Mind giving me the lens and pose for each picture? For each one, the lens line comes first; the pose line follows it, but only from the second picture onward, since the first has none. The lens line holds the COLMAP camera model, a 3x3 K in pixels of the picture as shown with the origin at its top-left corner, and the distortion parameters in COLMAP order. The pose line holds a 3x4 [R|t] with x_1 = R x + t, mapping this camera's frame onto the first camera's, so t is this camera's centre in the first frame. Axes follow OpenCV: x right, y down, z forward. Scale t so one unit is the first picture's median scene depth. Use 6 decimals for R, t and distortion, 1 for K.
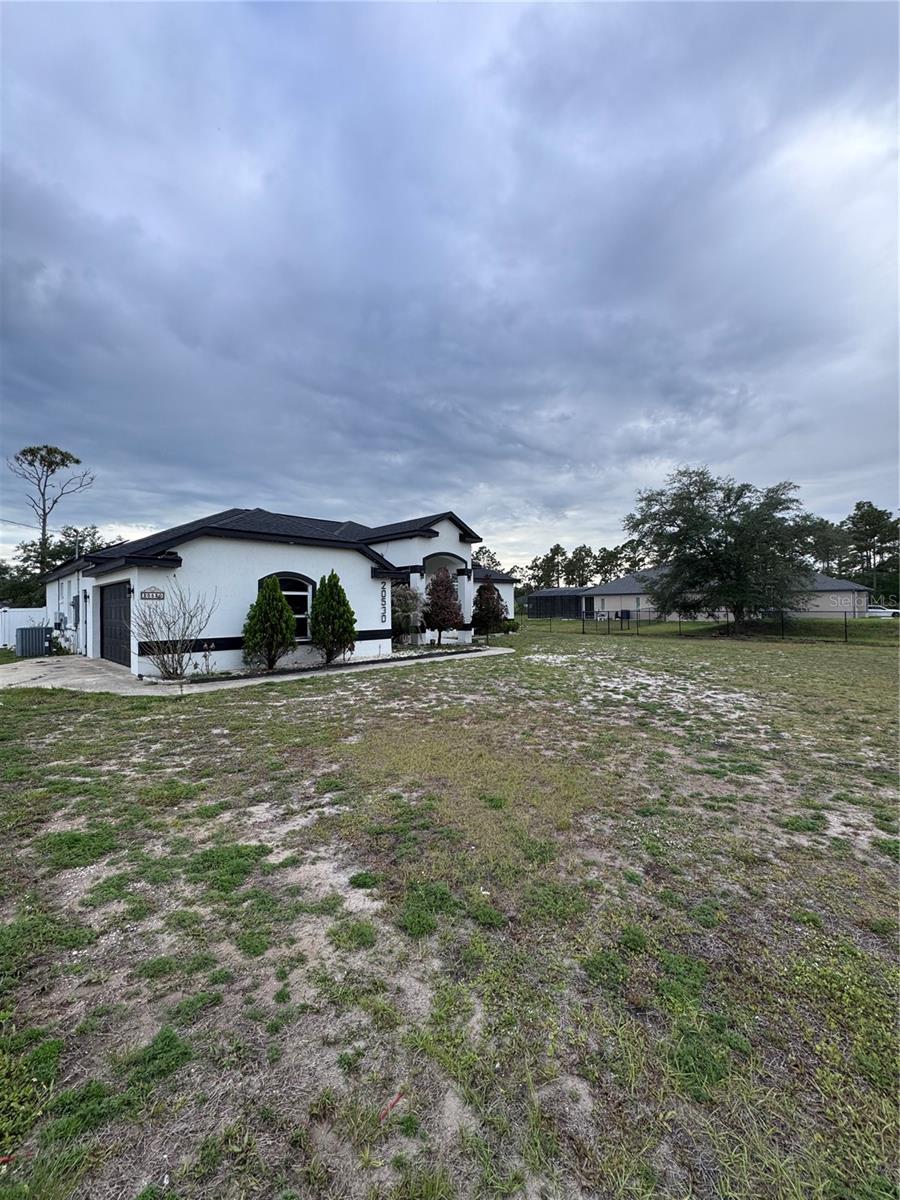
lens RADIAL K [[484.6, 0, 443.4], [0, 484.6, 603.7], [0, 0, 1]] dist [-0.001252, -0.000118]
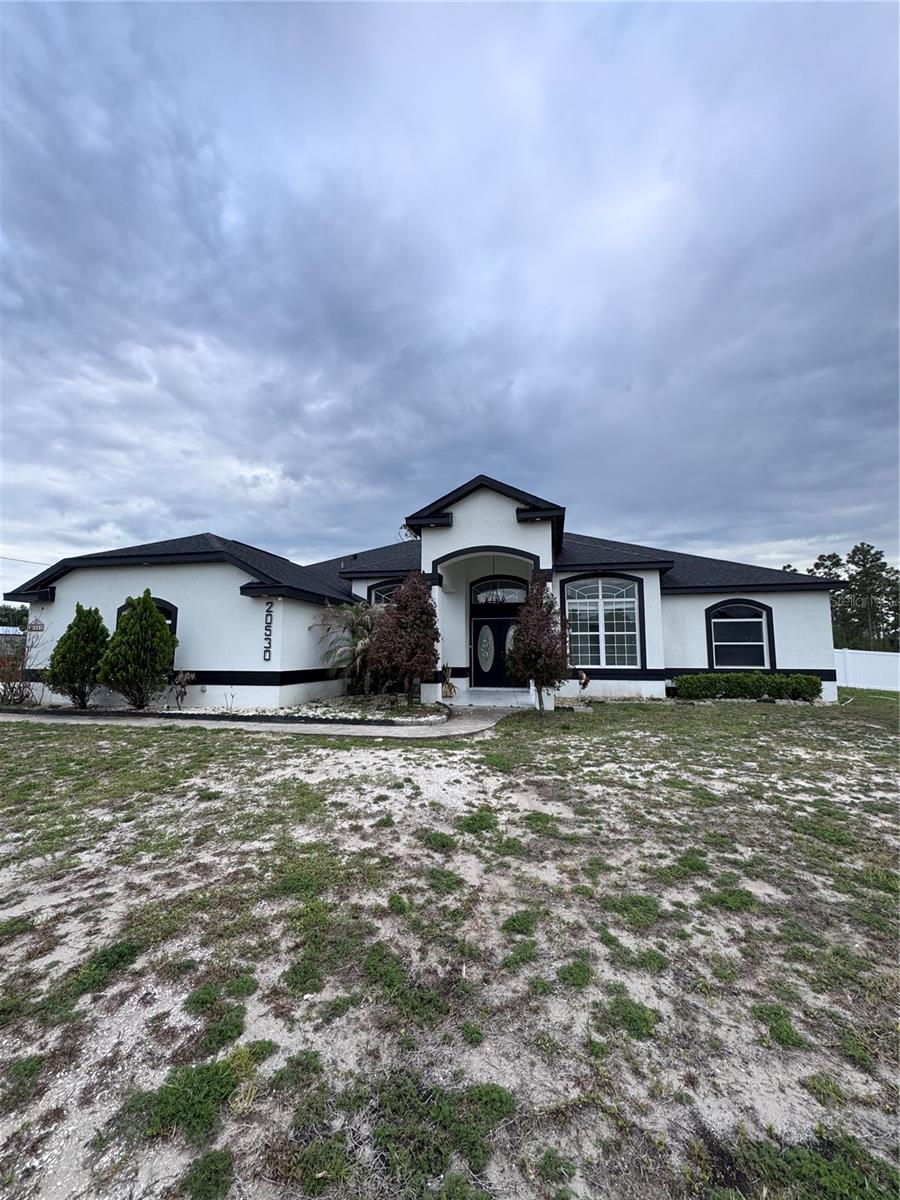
lens RADIAL K [[496.8, 0, 423.8], [0, 496.8, 602.7], [0, 0, 1]] dist [-0.000641, -0.000059]
pose [[0.548037, -0.074501, -0.833130, 0.453875], [-0.002518, 0.995874, -0.090711, 0.015250], [0.836450, 0.051811, 0.545588, 0.621781]]
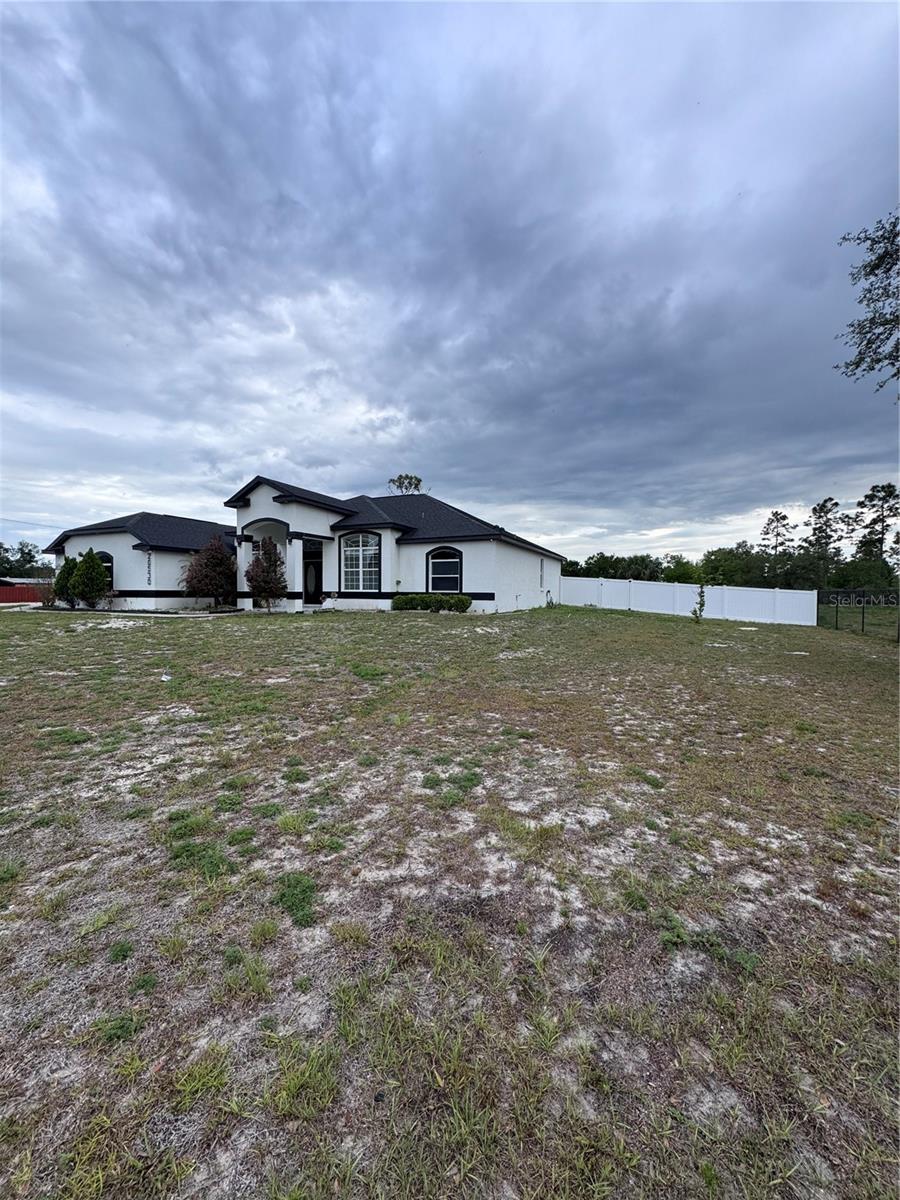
lens RADIAL K [[488.7, 0, 450.0], [0, 488.7, 600.0], [0, 0, 1]] dist [0.000432, 0.000772]
pose [[0.367755, 0.029922, -0.929441, 1.067462], [-0.006508, 0.999541, 0.029603, 0.028802], [0.929900, -0.004838, 0.367781, 0.984580]]
